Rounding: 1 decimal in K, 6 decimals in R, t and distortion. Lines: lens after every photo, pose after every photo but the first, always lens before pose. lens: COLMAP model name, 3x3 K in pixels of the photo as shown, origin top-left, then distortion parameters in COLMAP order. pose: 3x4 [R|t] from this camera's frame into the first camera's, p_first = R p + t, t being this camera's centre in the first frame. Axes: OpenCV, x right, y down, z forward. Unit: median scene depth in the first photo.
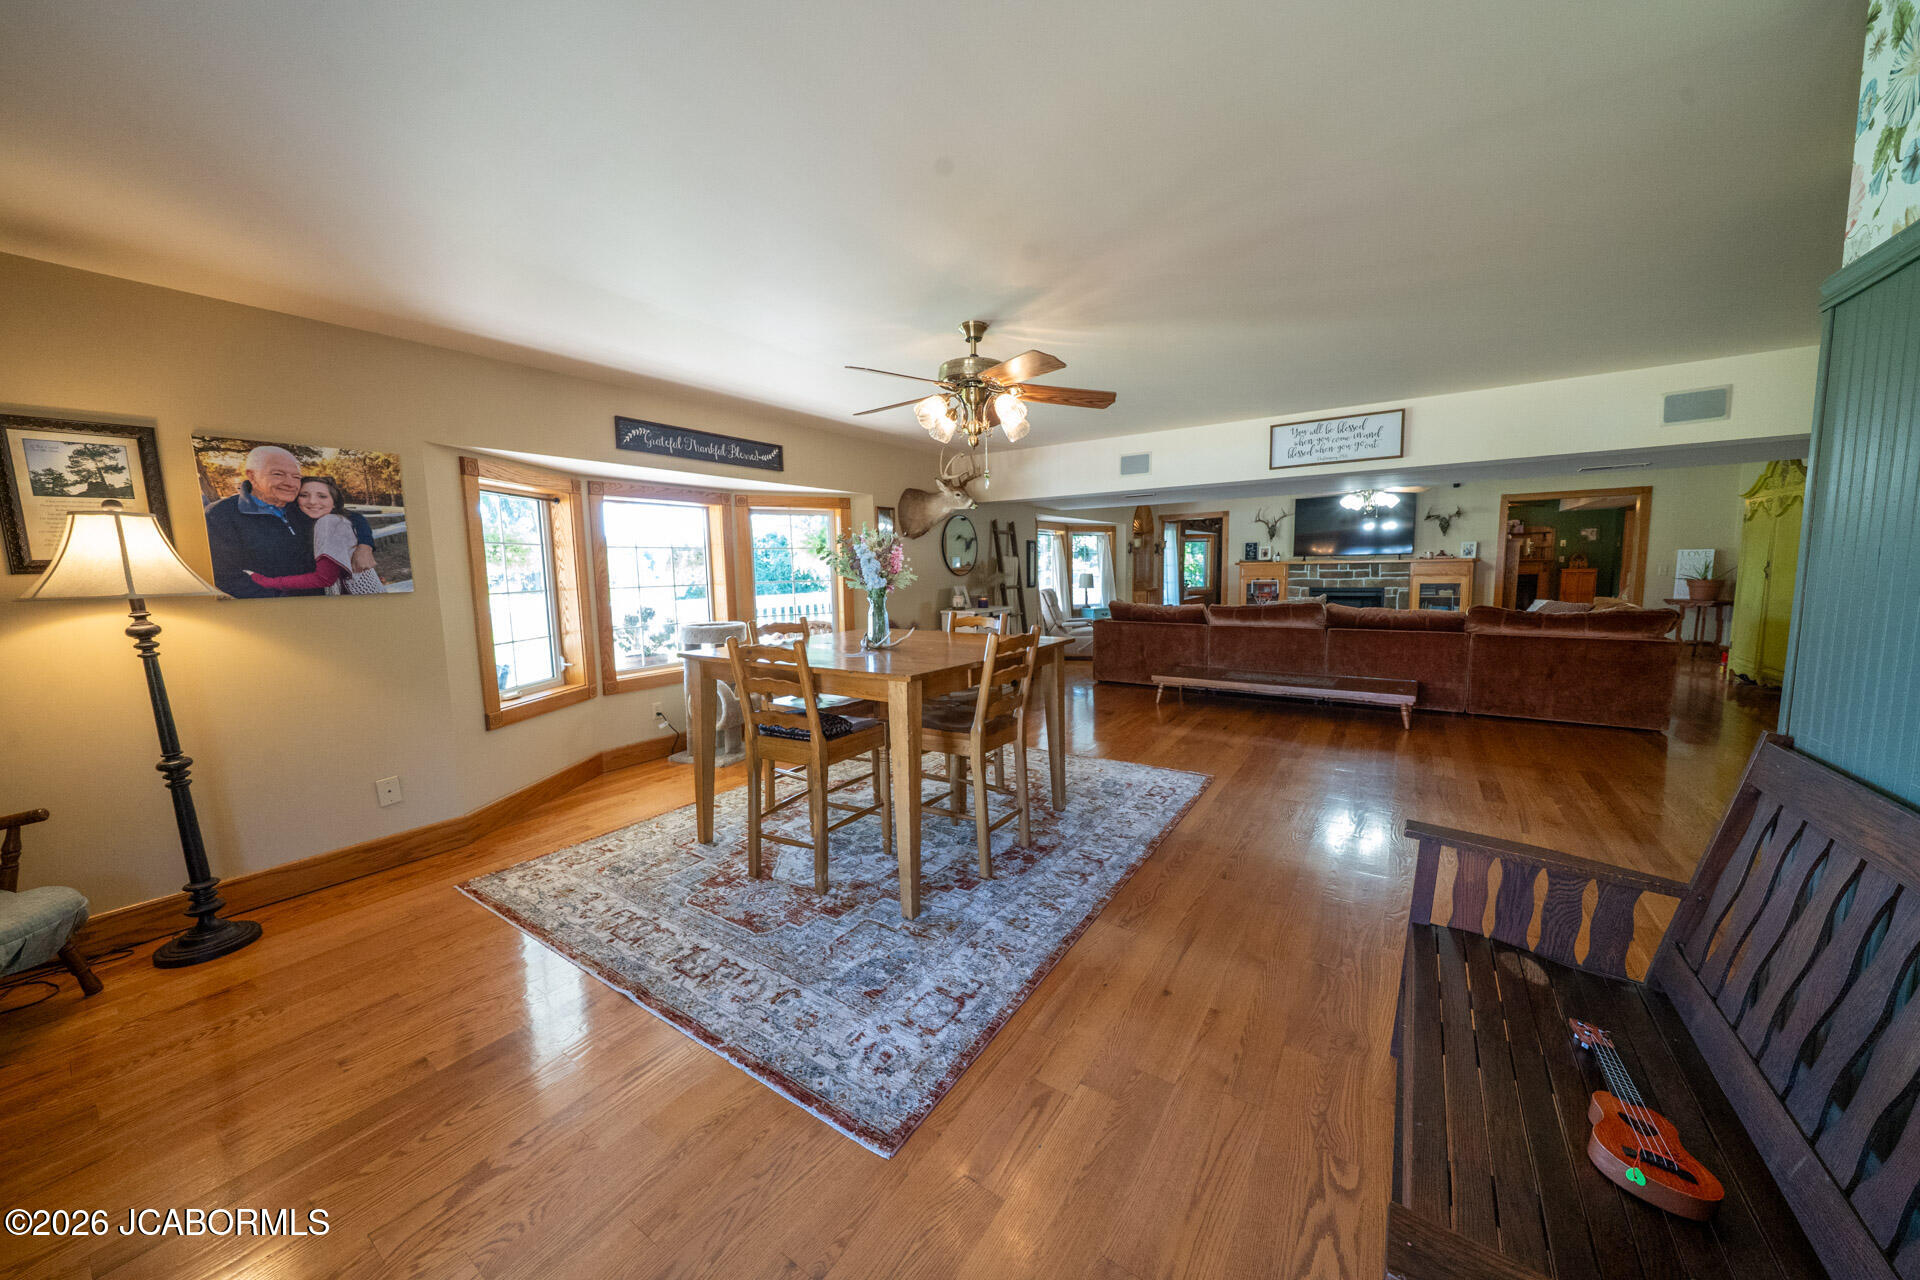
lens RADIAL K [[662.1, 0, 957.2], [0, 662.1, 639.5], [0, 0, 1]] dist [-0.001555, -0.000077]
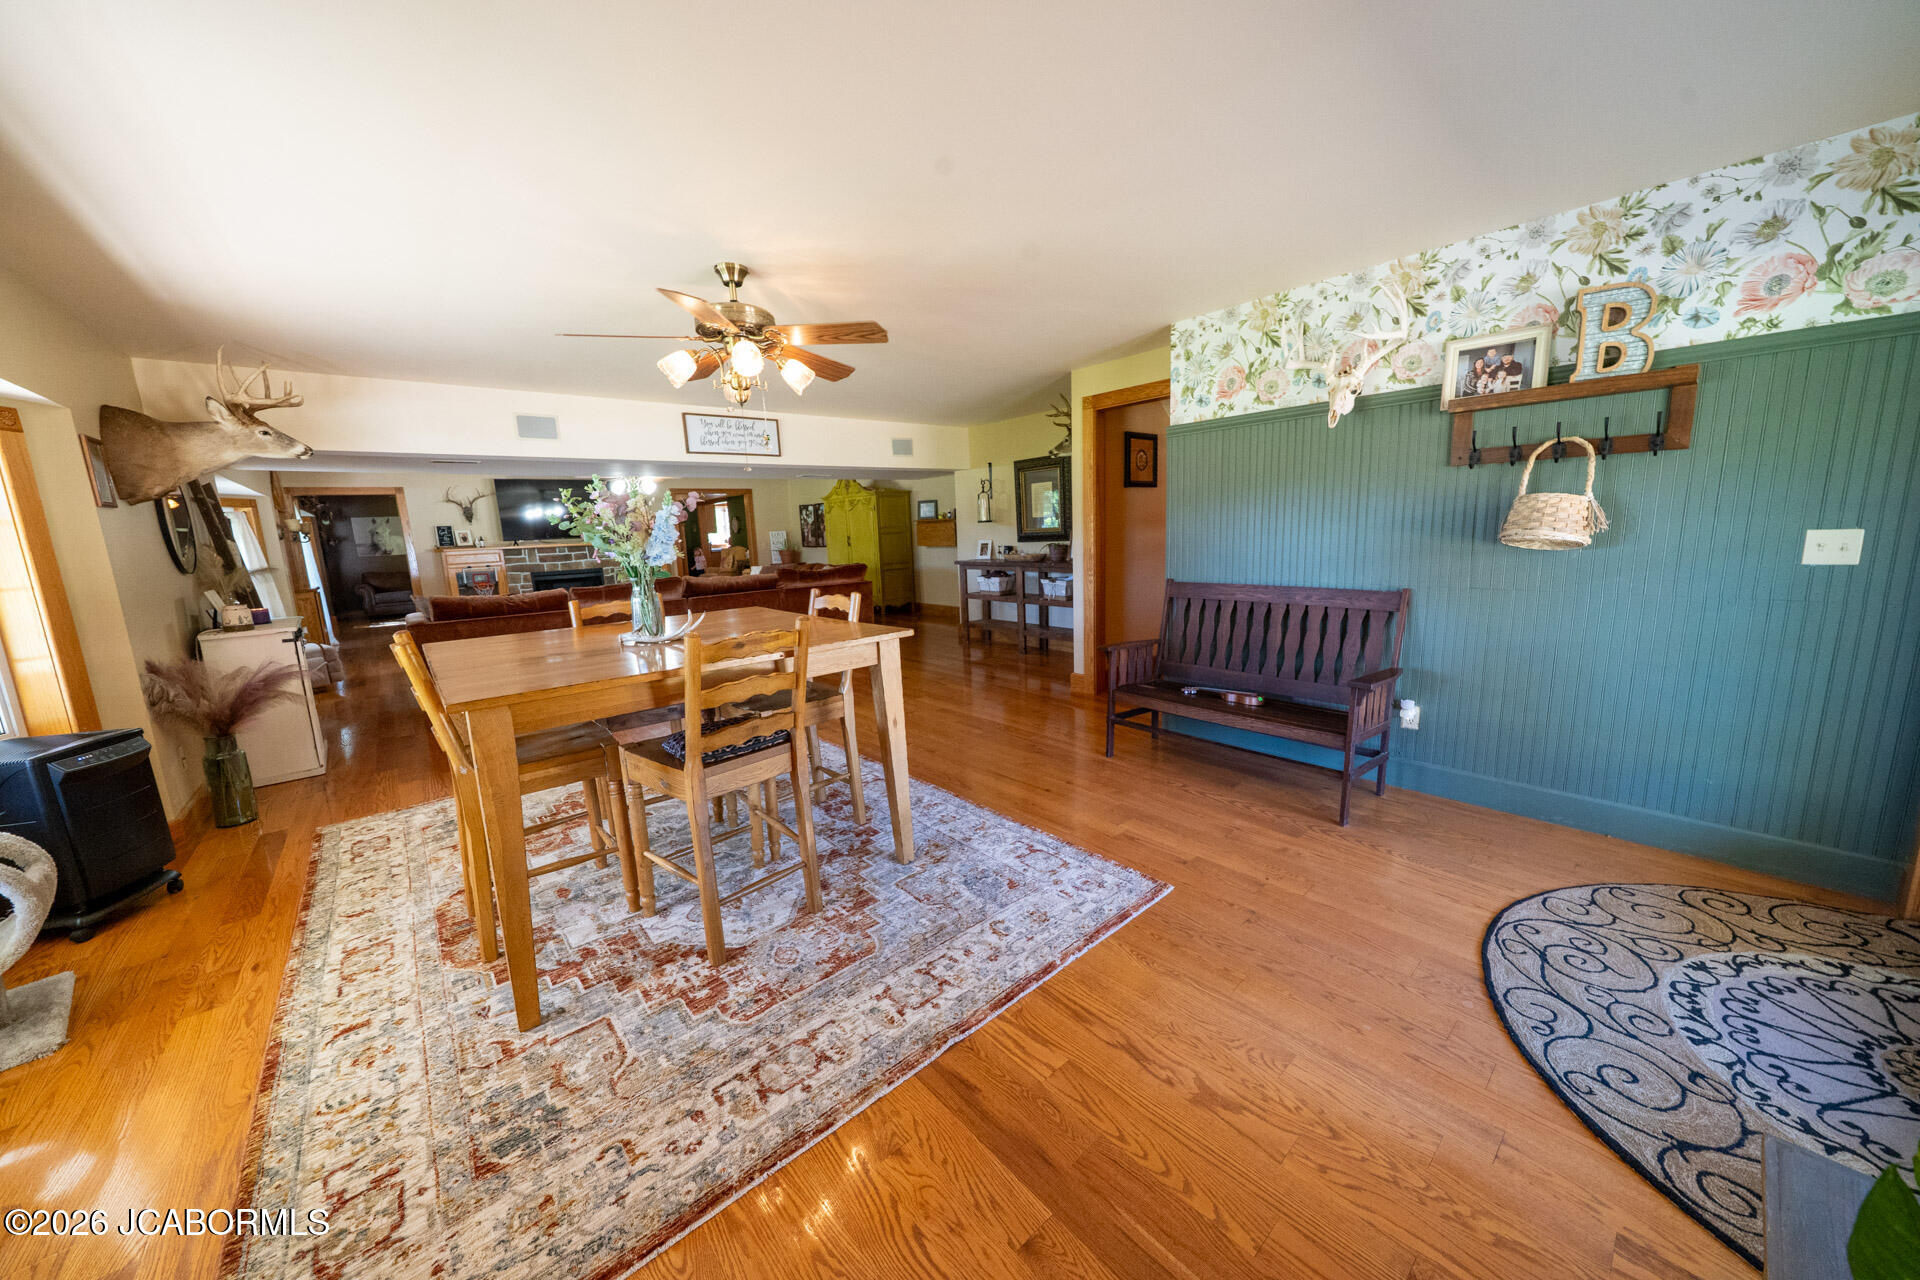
lens RADIAL K [[662.1, 0, 957.2], [0, 662.1, 639.5], [0, 0, 1]] dist [-0.001555, -0.000077]
pose [[0.256830, -0.154769, 0.953984, -0.653161], [0.141778, 0.982449, 0.121218, -0.029151], [-0.956001, 0.104121, 0.274265, 0.389342]]
